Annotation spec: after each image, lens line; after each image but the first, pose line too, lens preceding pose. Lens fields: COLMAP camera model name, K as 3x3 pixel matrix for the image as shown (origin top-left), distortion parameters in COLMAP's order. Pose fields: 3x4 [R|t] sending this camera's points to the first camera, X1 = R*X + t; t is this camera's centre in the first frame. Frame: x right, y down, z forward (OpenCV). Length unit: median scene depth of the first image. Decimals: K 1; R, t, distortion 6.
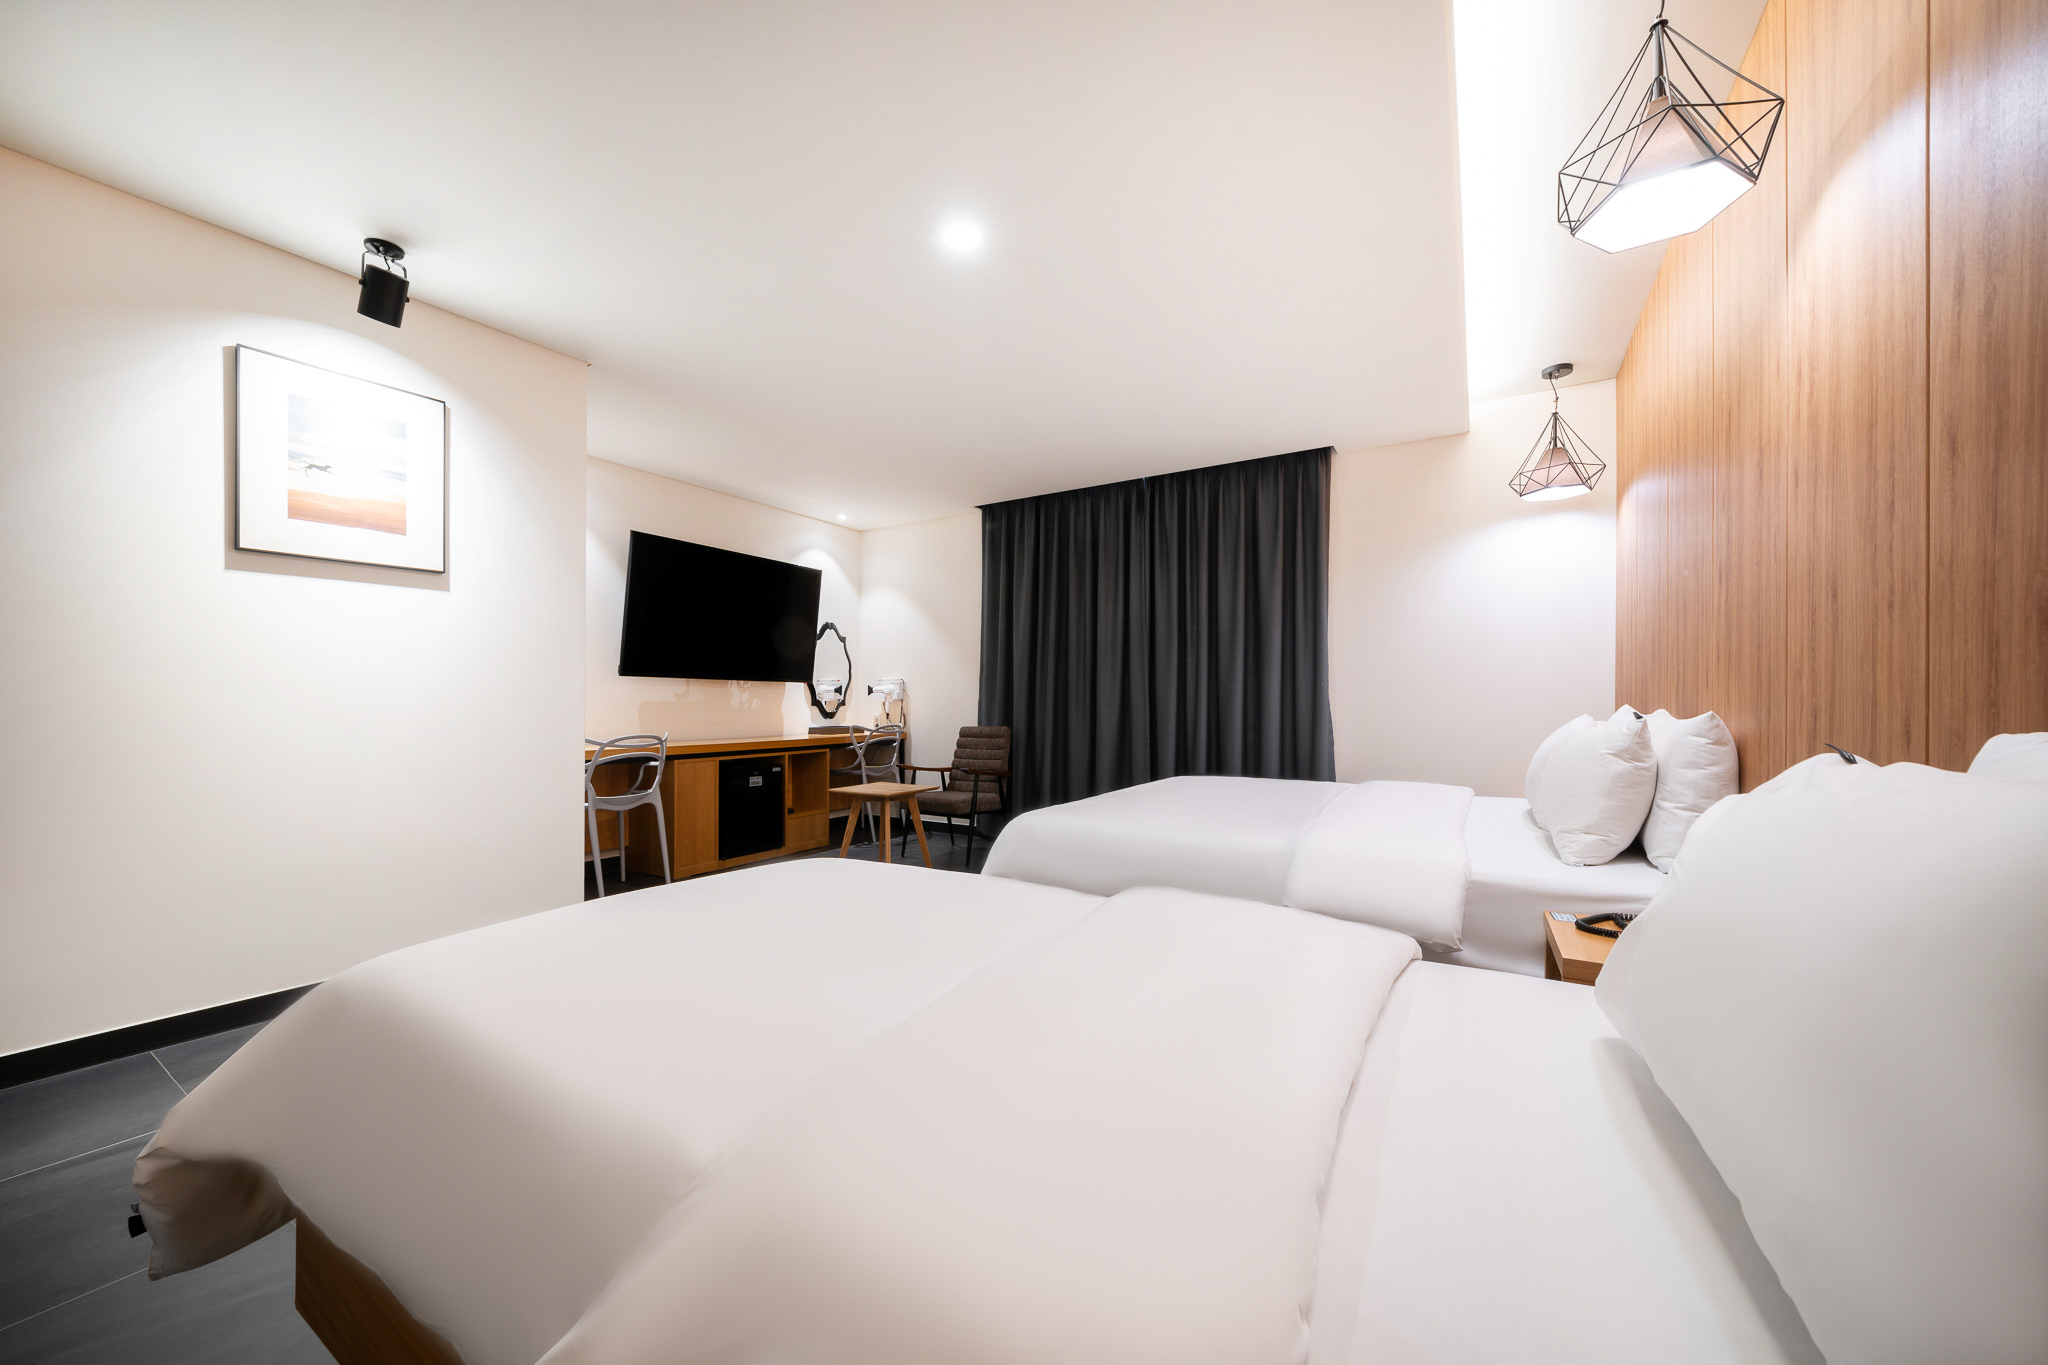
lens RADIAL K [[747.6, 0, 1024.2], [0, 747.6, 700.4], [0, 0, 1]] dist [0.000499, 0.000011]
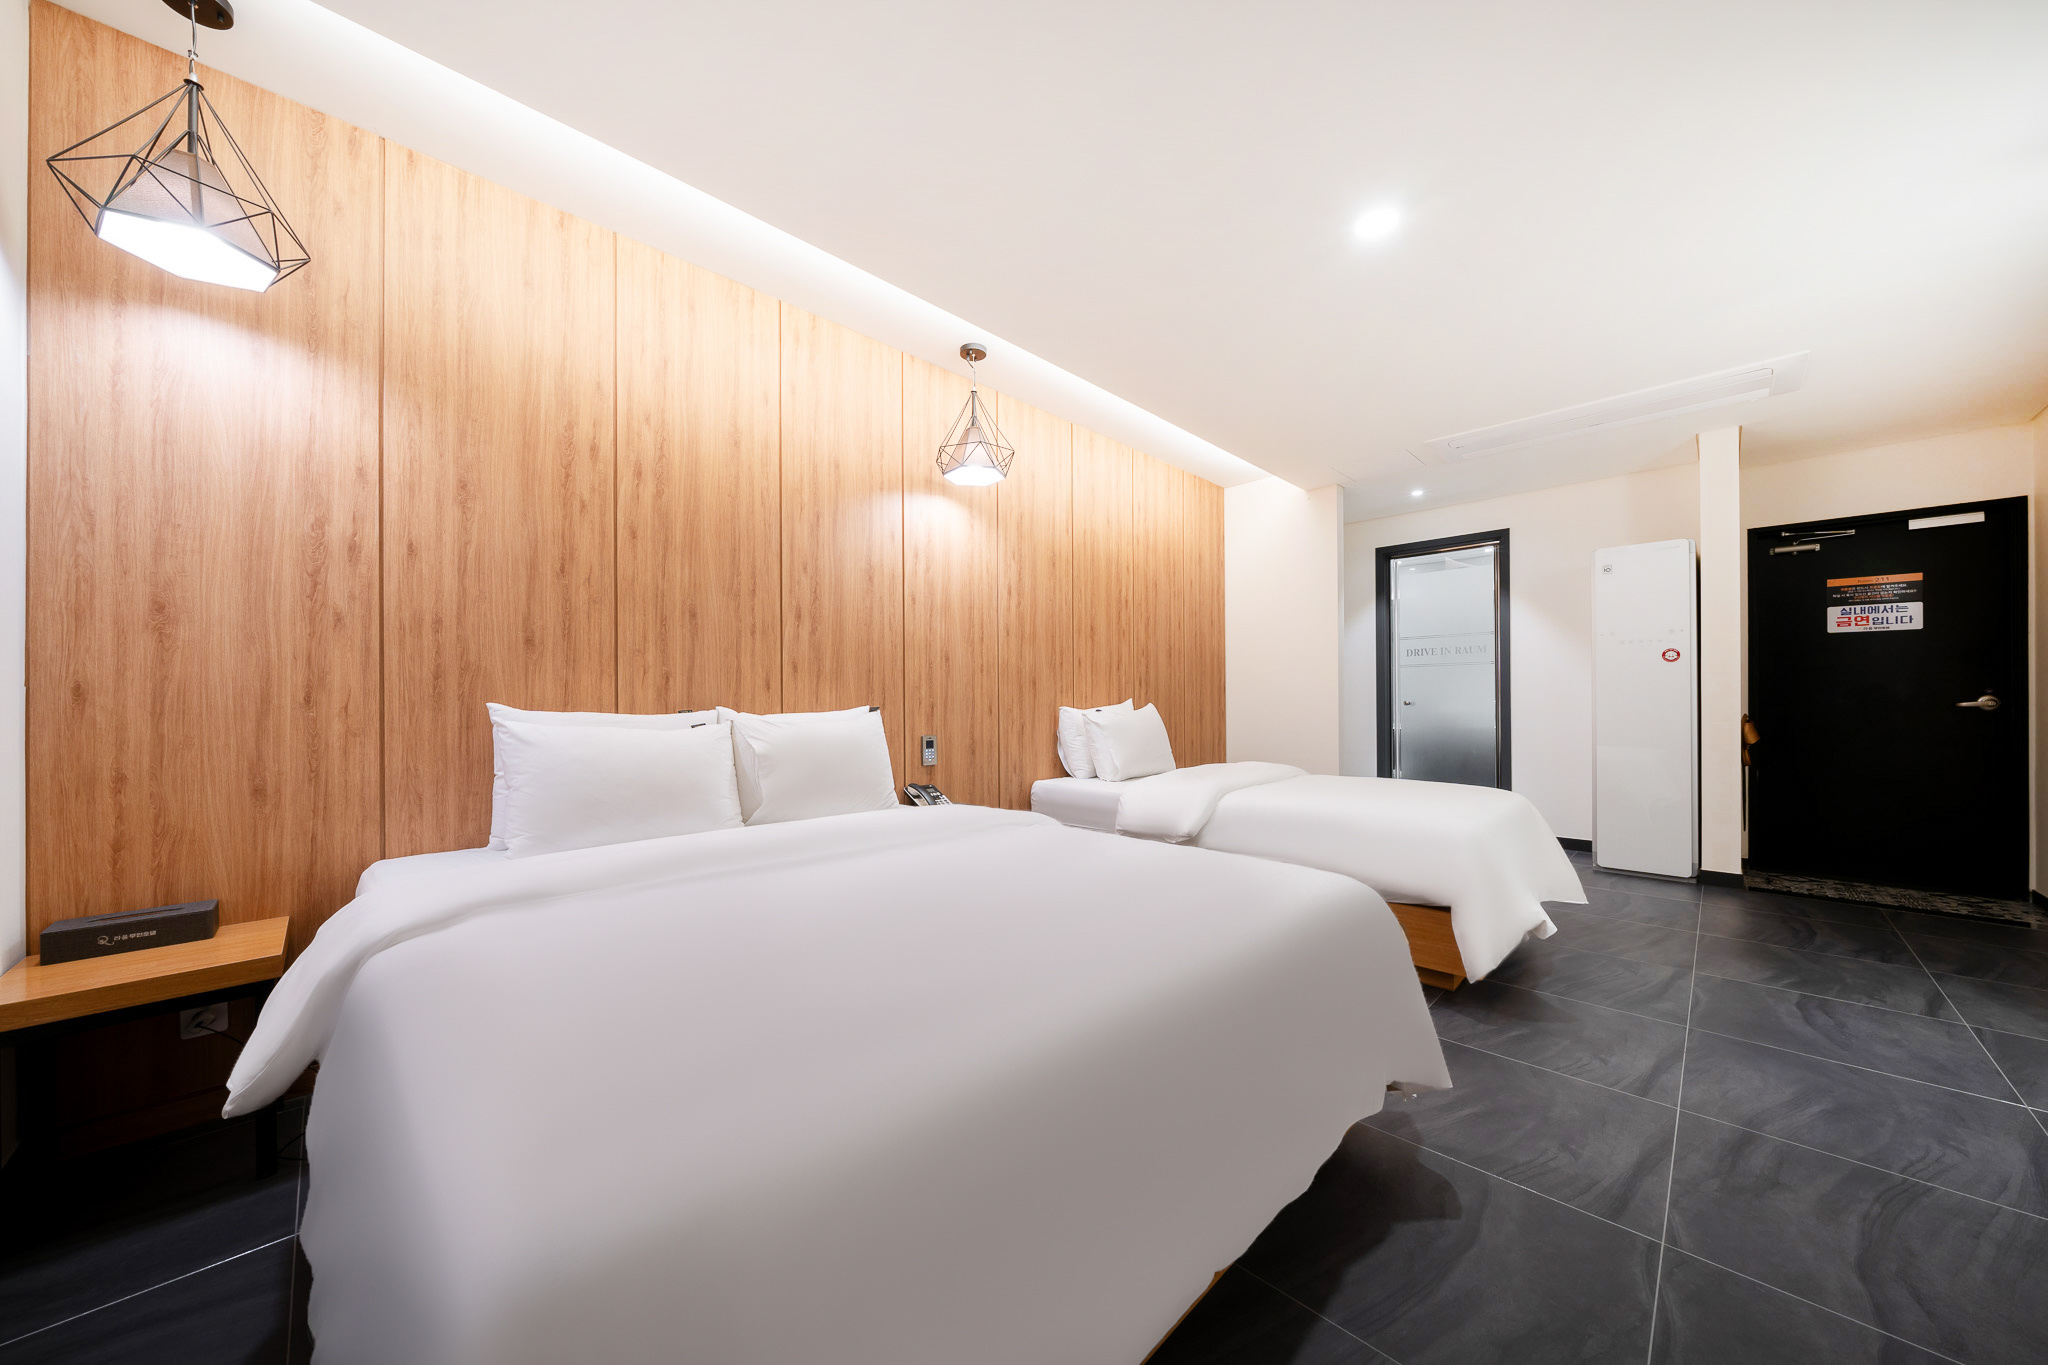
lens RADIAL K [[706.8, 0, 1014.1], [0, 706.8, 700.5], [0, 0, 1]] dist [-0.007077, -0.000139]
pose [[-0.974054, 0.002587, 0.226302, 0.080385], [0.001698, 0.999990, -0.004123, 0.003324], [-0.226311, -0.003631, -0.974048, 0.896891]]
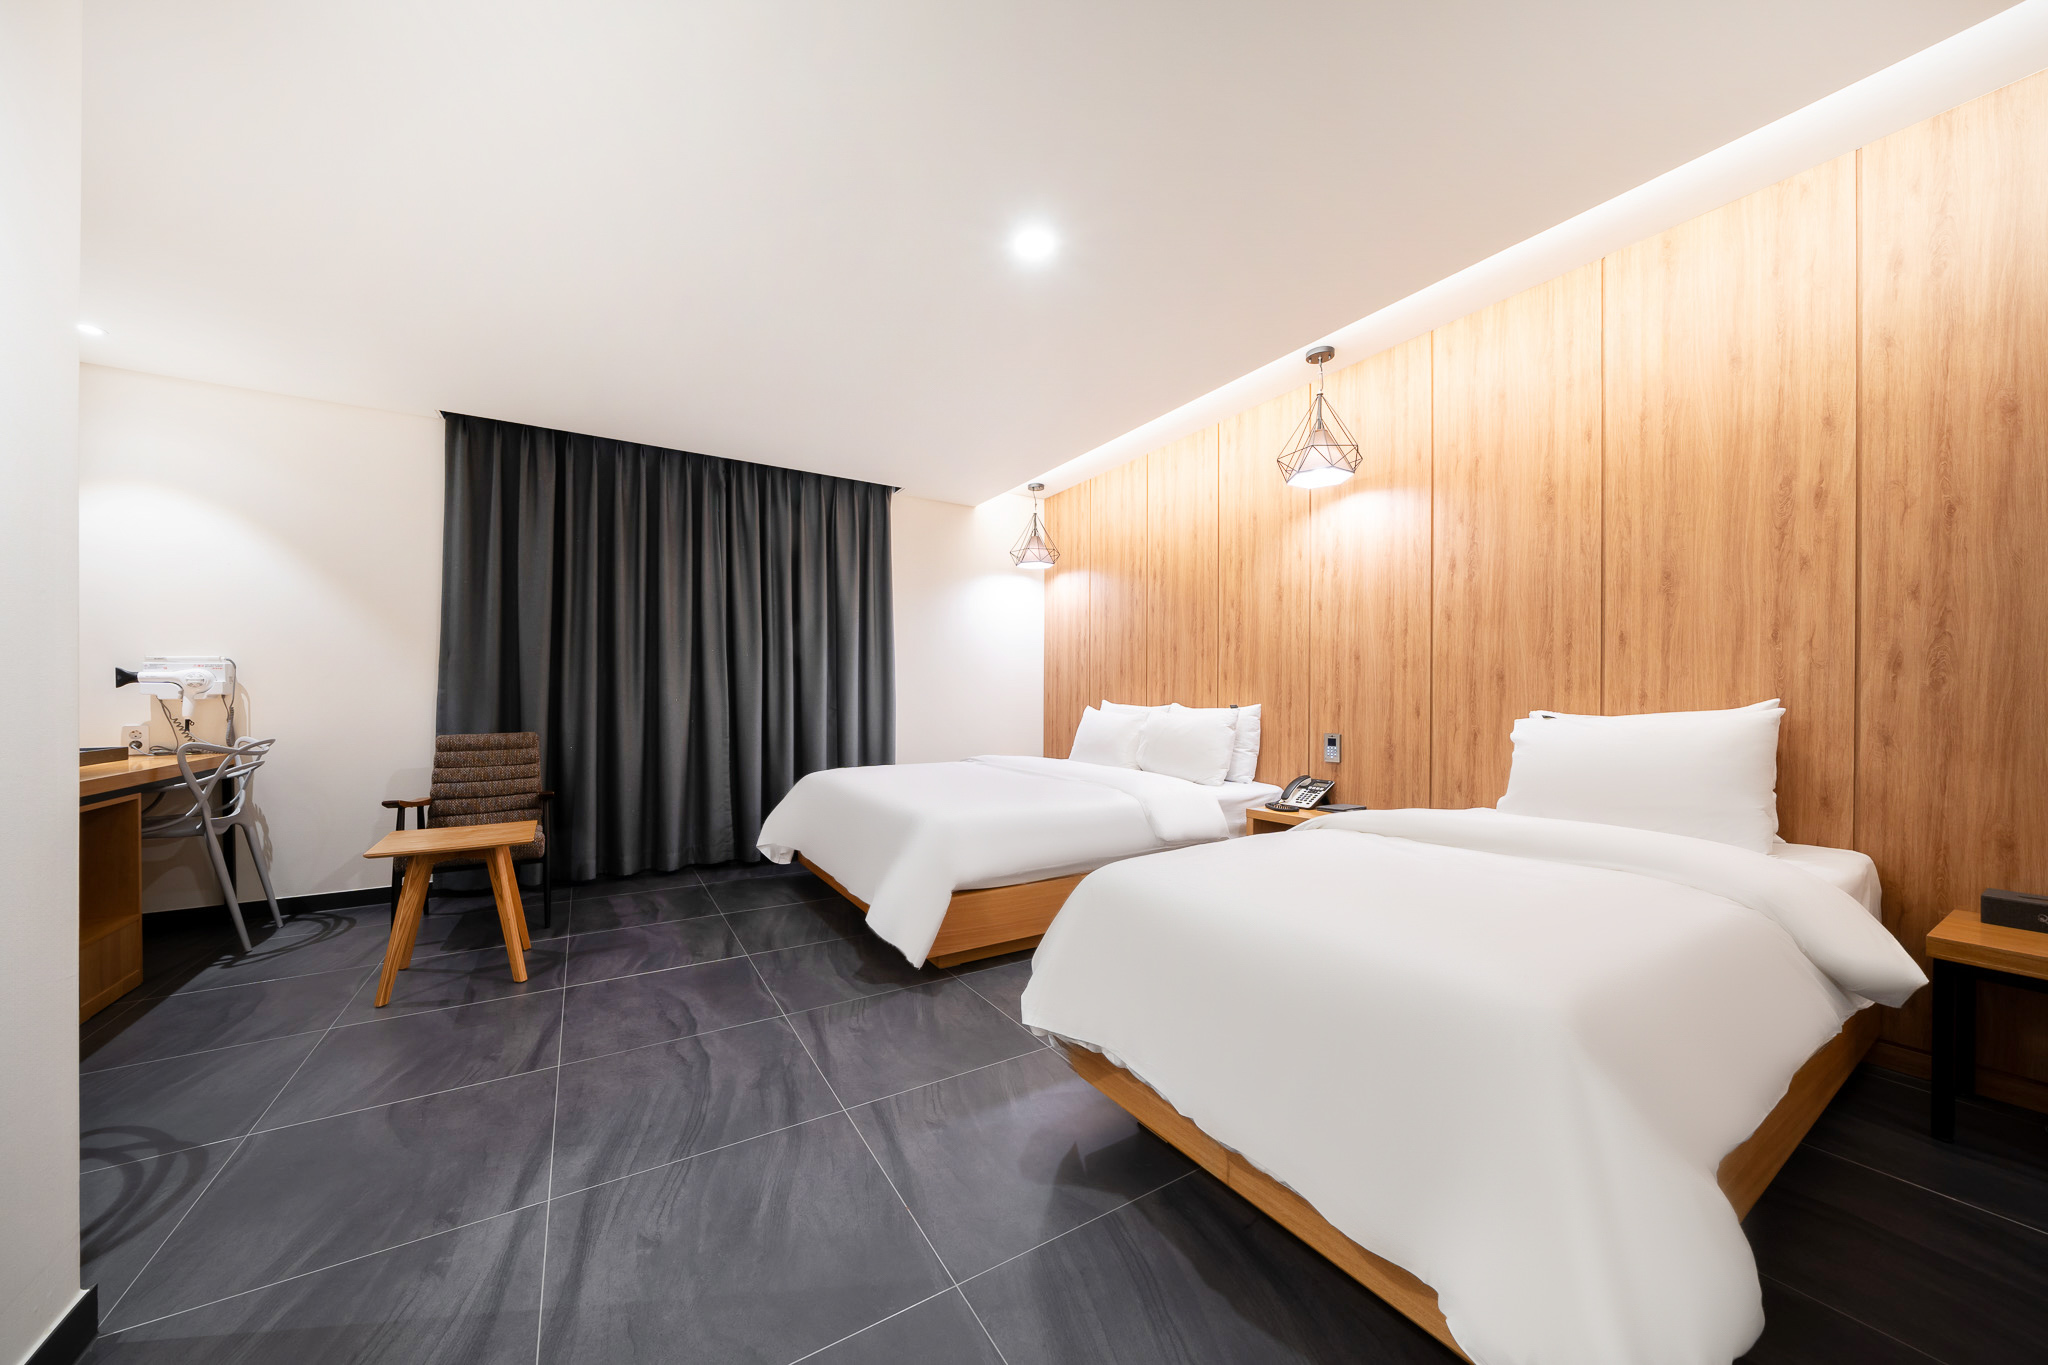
lens RADIAL K [[706.8, 0, 1014.1], [0, 706.8, 700.5], [0, 0, 1]] dist [-0.007077, -0.000139]
pose [[0.444294, -0.004300, 0.895871, -0.429453], [-0.002640, 0.999978, 0.006109, -0.002288], [-0.895877, -0.005080, 0.444273, 0.262526]]
